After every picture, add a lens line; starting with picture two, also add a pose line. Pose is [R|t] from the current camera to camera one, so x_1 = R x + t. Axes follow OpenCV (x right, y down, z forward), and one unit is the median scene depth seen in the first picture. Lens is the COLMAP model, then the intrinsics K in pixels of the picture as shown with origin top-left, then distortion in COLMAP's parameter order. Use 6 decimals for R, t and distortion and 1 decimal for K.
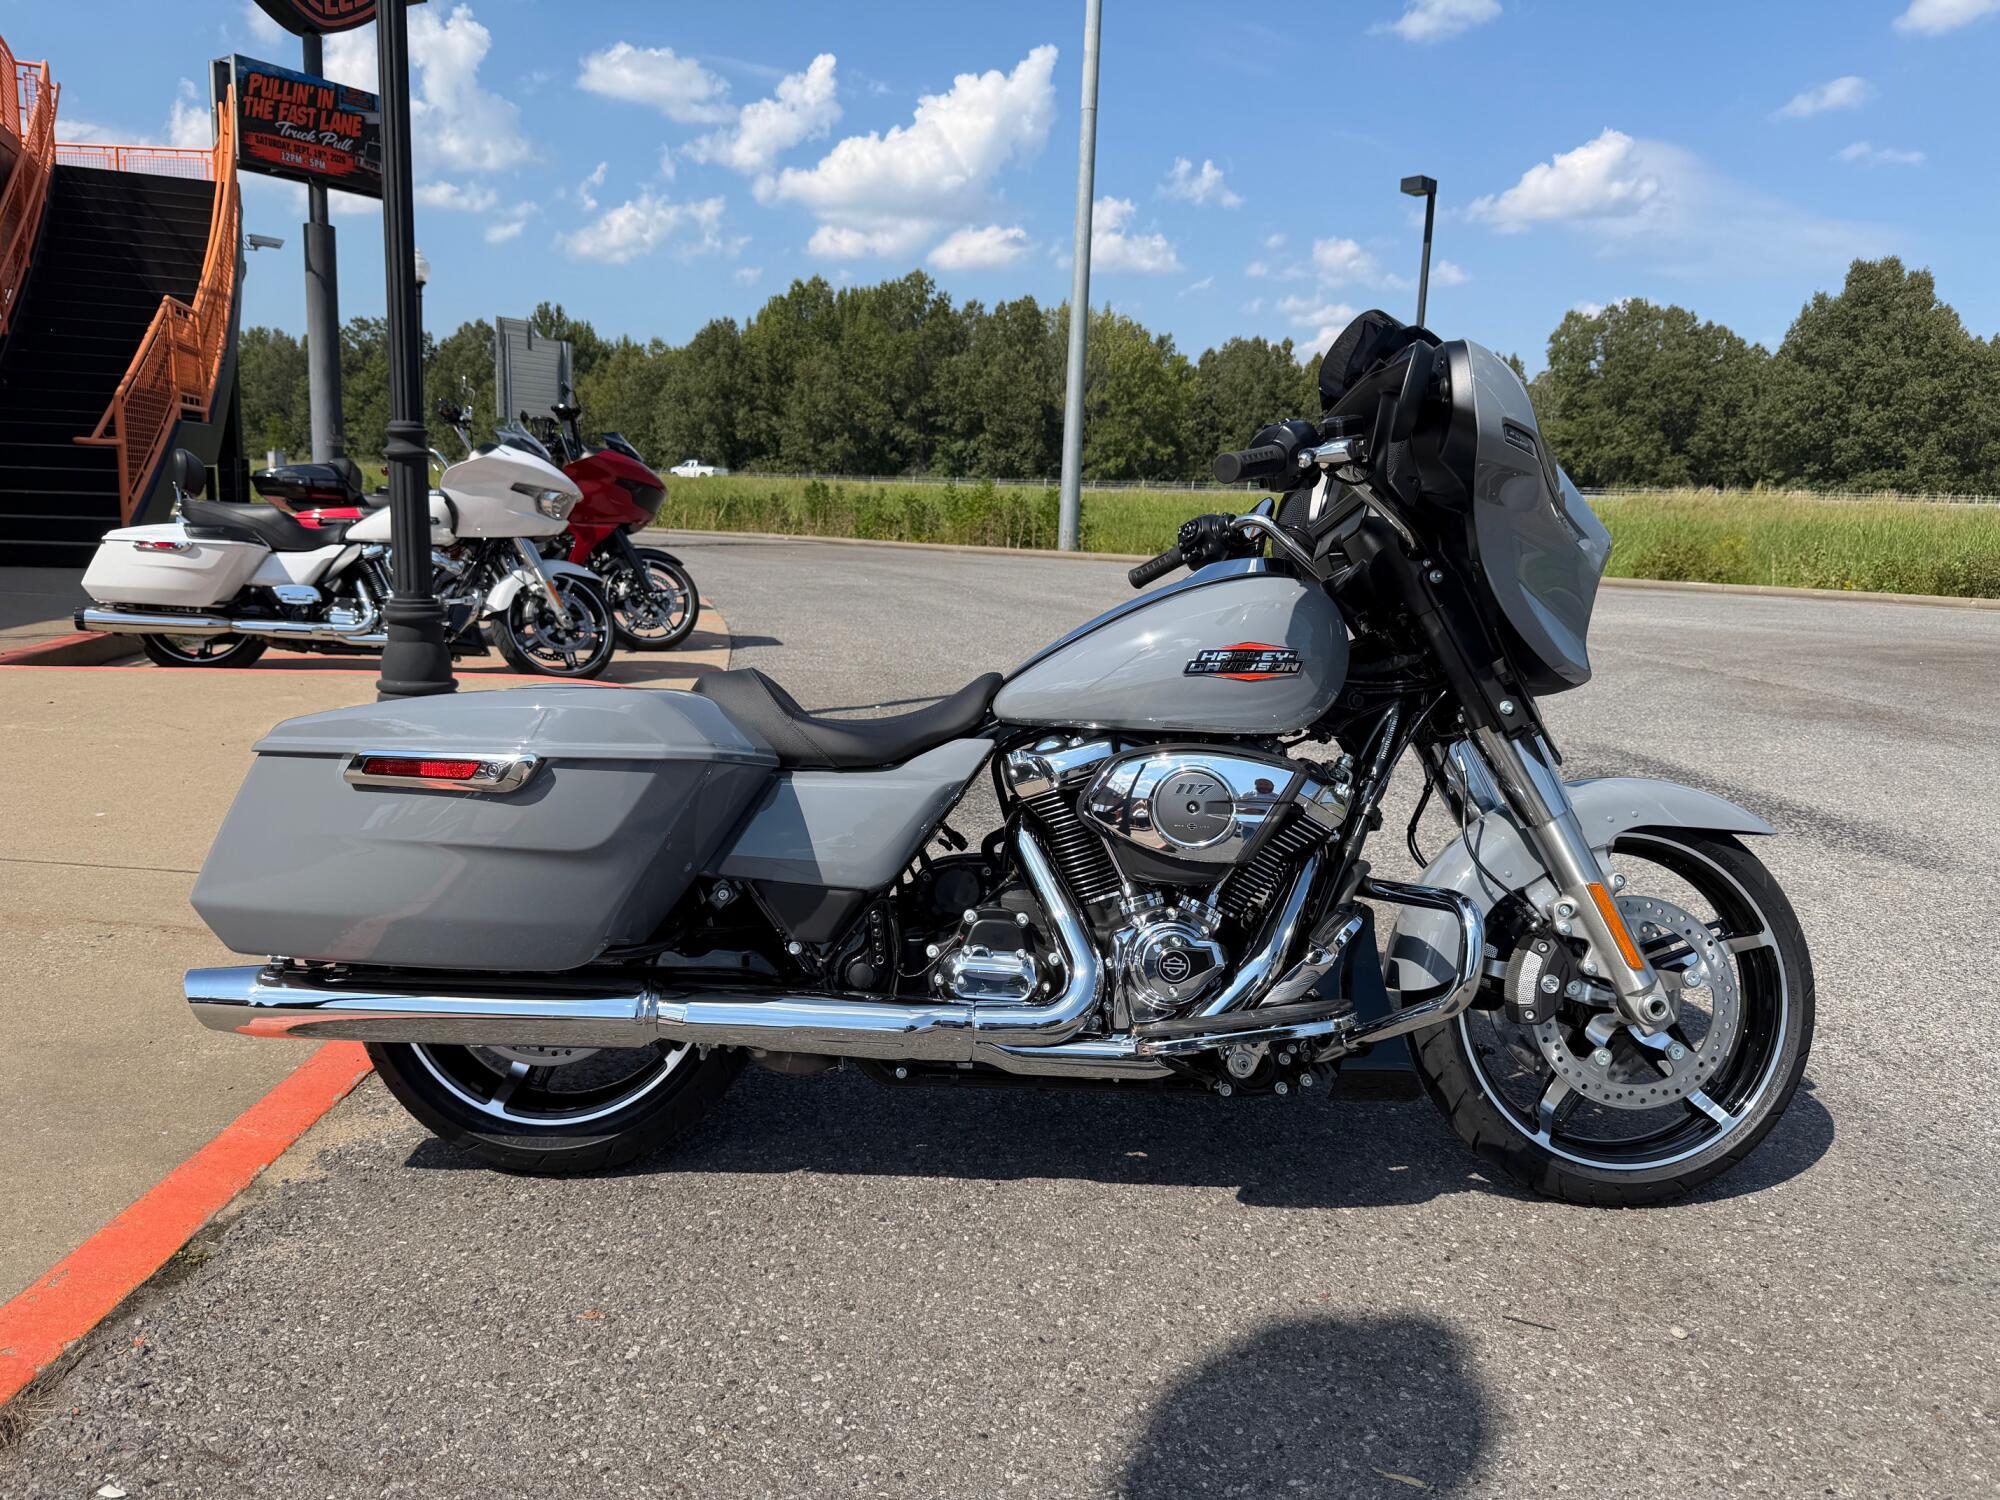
lens RADIAL K [[1438.4, 0, 1000.0], [0, 1438.4, 750.0], [0, 0, 1]] dist [-0.011312, -0.001775]
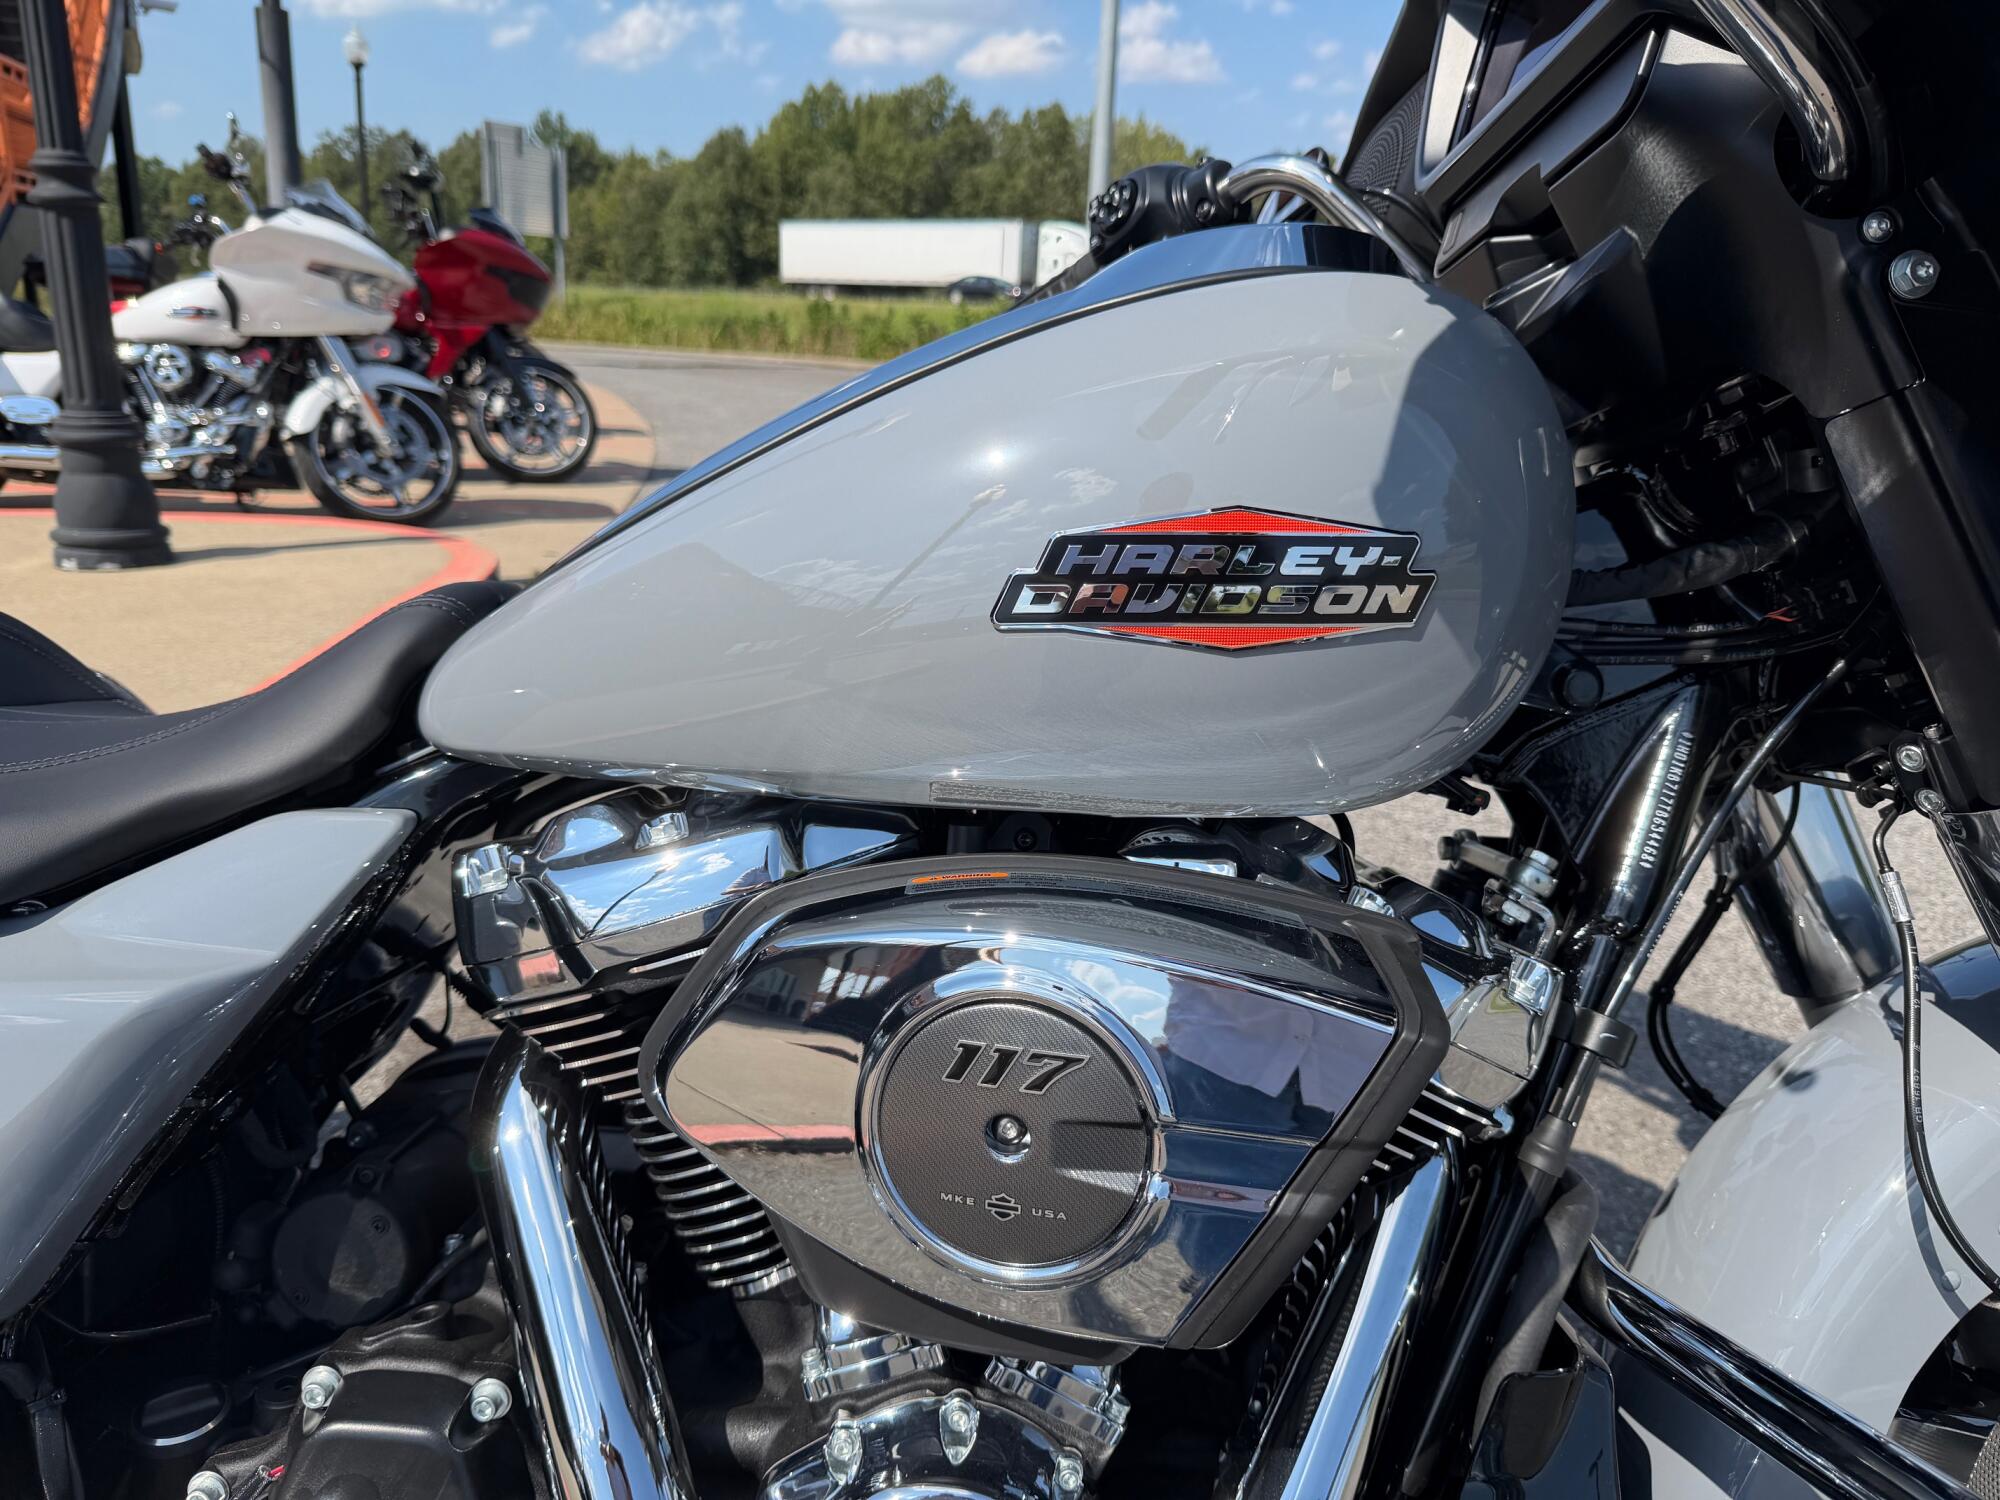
lens RADIAL K [[1375.5, 0, 988.9], [0, 1375.5, 730.3], [0, 0, 1]] dist [-0.007692, 0.000959]
pose [[0.999388, 0.011170, -0.033137, 0.040697], [-0.007445, 0.993851, 0.110478, -0.018460], [0.034167, -0.110164, 0.993326, 0.220774]]
